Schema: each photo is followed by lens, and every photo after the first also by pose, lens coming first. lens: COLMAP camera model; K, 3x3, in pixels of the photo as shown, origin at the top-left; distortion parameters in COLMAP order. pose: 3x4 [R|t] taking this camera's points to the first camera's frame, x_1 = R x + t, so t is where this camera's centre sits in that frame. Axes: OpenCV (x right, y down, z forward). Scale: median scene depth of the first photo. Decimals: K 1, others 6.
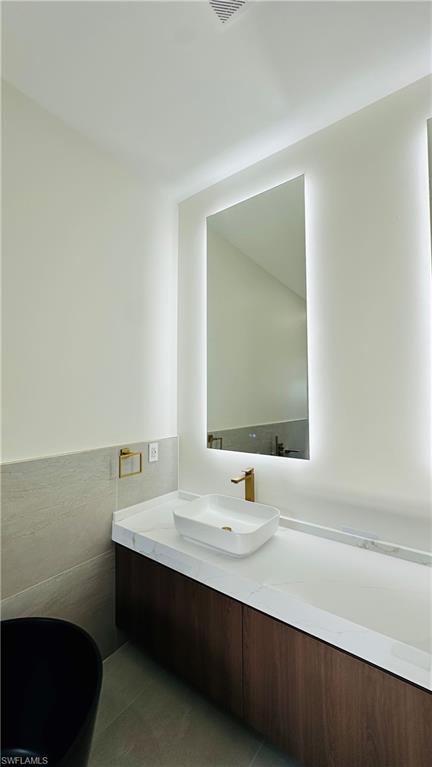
lens RADIAL K [[304.2, 0, 216.0], [0, 304.2, 383.5], [0, 0, 1]] dist [-0.002672, -0.000192]
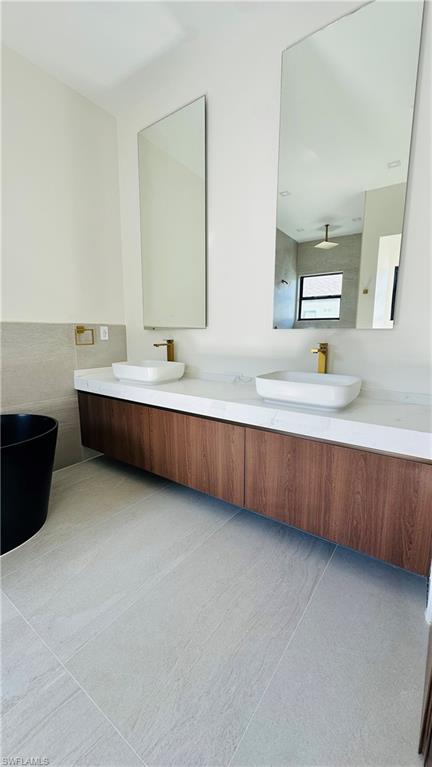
lens RADIAL K [[304.2, 0, 216.0], [0, 304.2, 383.5], [0, 0, 1]] dist [-0.002672, -0.000192]
pose [[0.999812, 0.005344, 0.018626, 0.304317], [-0.009115, 0.977935, 0.208713, 0.191113], [-0.017100, -0.208843, 0.977800, -0.415804]]
